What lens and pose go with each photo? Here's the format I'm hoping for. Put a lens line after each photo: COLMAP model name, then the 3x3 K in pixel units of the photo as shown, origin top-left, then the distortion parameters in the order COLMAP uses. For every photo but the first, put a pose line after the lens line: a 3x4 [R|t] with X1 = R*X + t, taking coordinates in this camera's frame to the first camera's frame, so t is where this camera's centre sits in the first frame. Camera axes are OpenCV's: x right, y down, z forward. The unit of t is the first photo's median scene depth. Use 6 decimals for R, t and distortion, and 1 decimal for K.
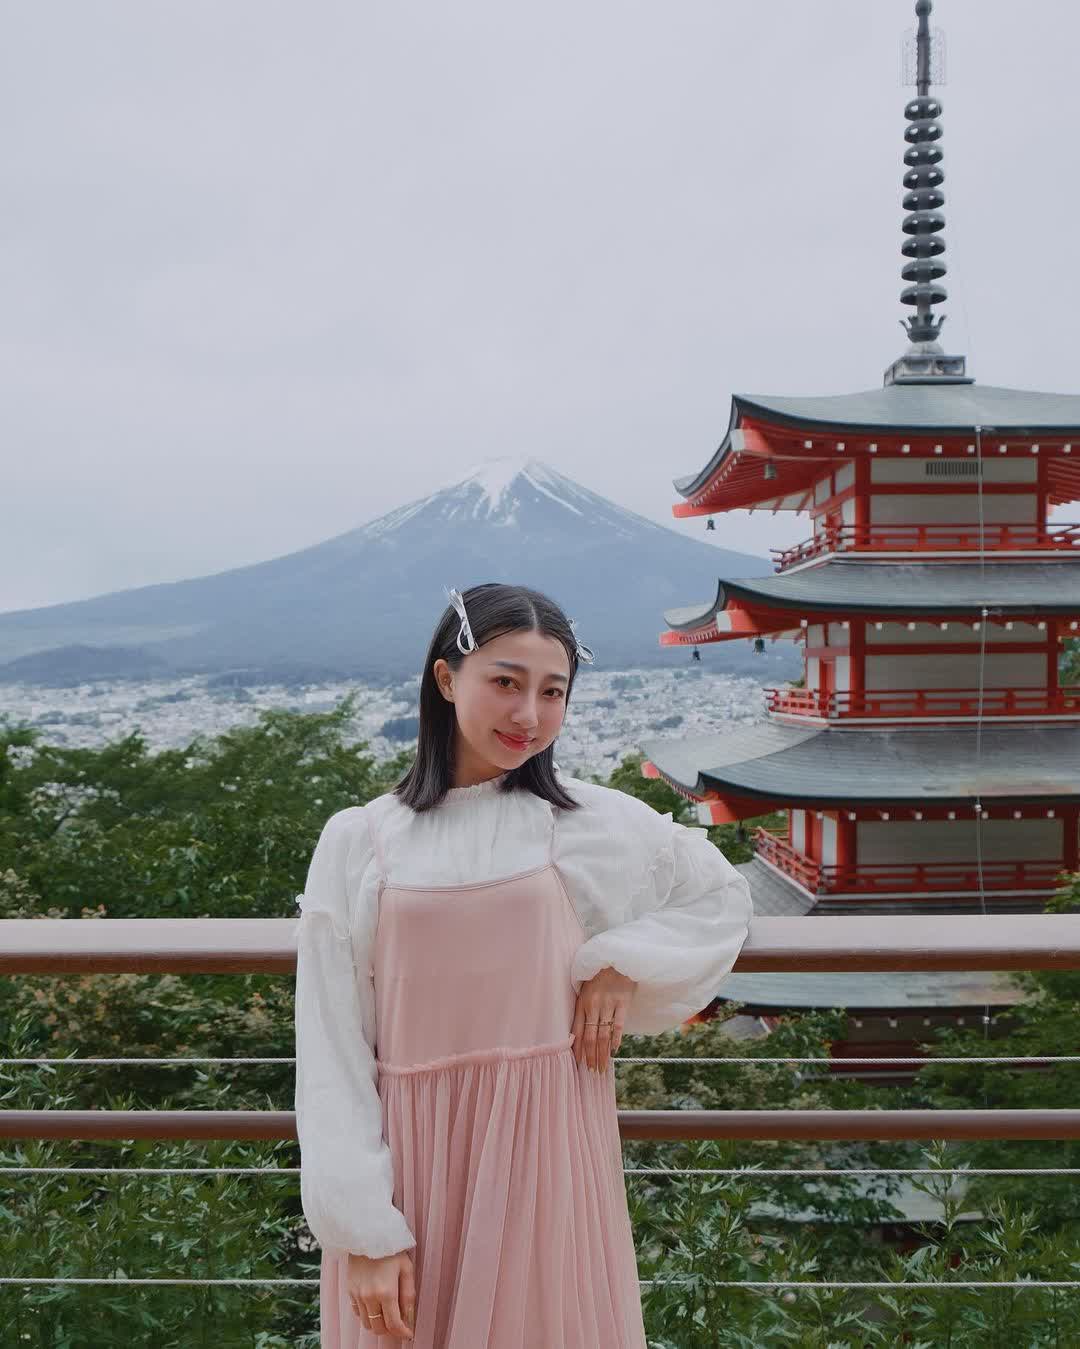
lens RADIAL K [[1275.6, 0, 568.2], [0, 1275.6, 743.4], [0, 0, 1]] dist [0.009891, 0.017752]
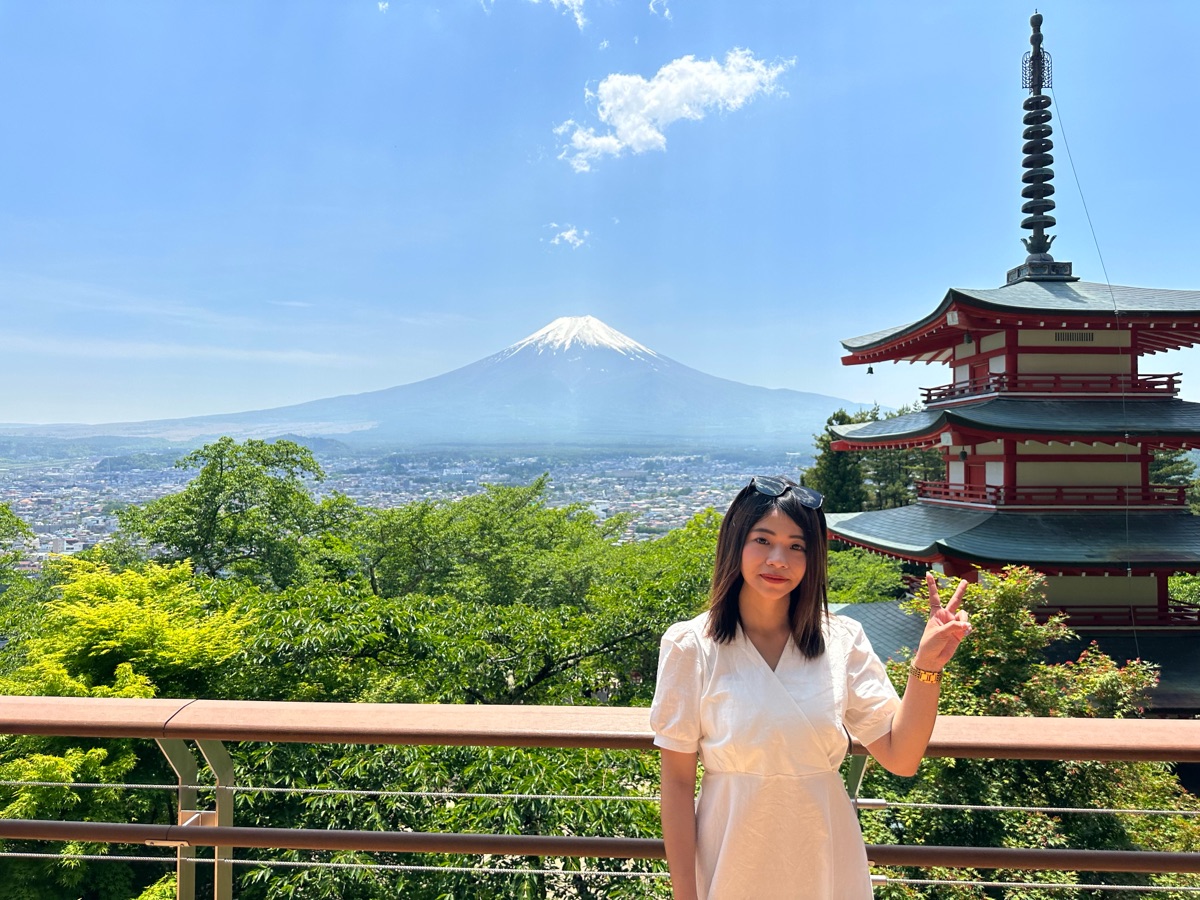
lens RADIAL K [[846.9, 0, 591.1], [0, 846.9, 447.3], [0, 0, 1]] dist [0.001235, -0.005790]
pose [[0.999665, 0.013803, -0.021884, -0.226169], [-0.015237, 0.997653, -0.066752, -0.012725], [0.020911, 0.067063, 0.997530, 0.014955]]
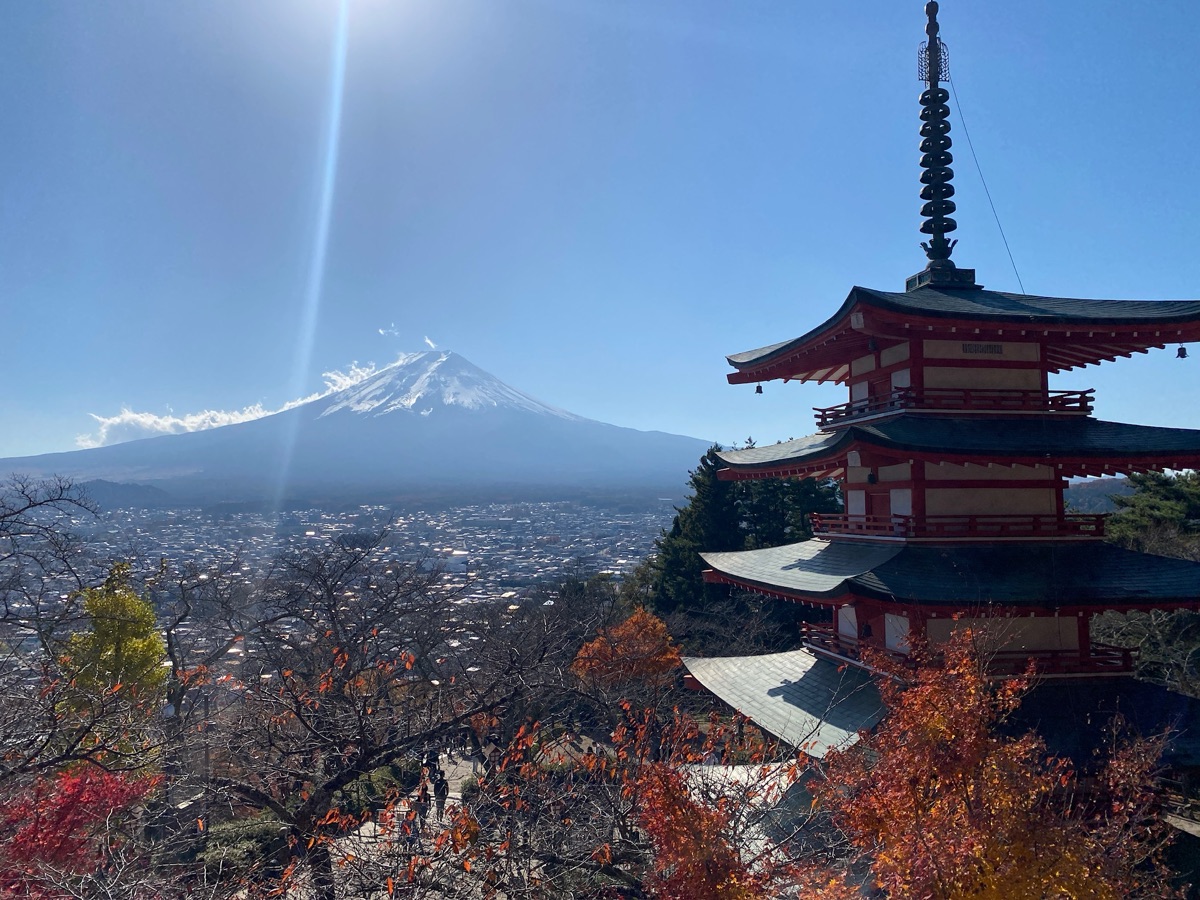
lens RADIAL K [[904.1, 0, 595.9], [0, 904.1, 442.1], [0, 0, 1]] dist [0.033138, -0.006359]
pose [[0.990671, 0.017744, 0.135115, -0.214293], [-0.000755, 0.992186, -0.124768, -0.000278], [-0.136273, 0.123502, 0.982943, 0.127969]]
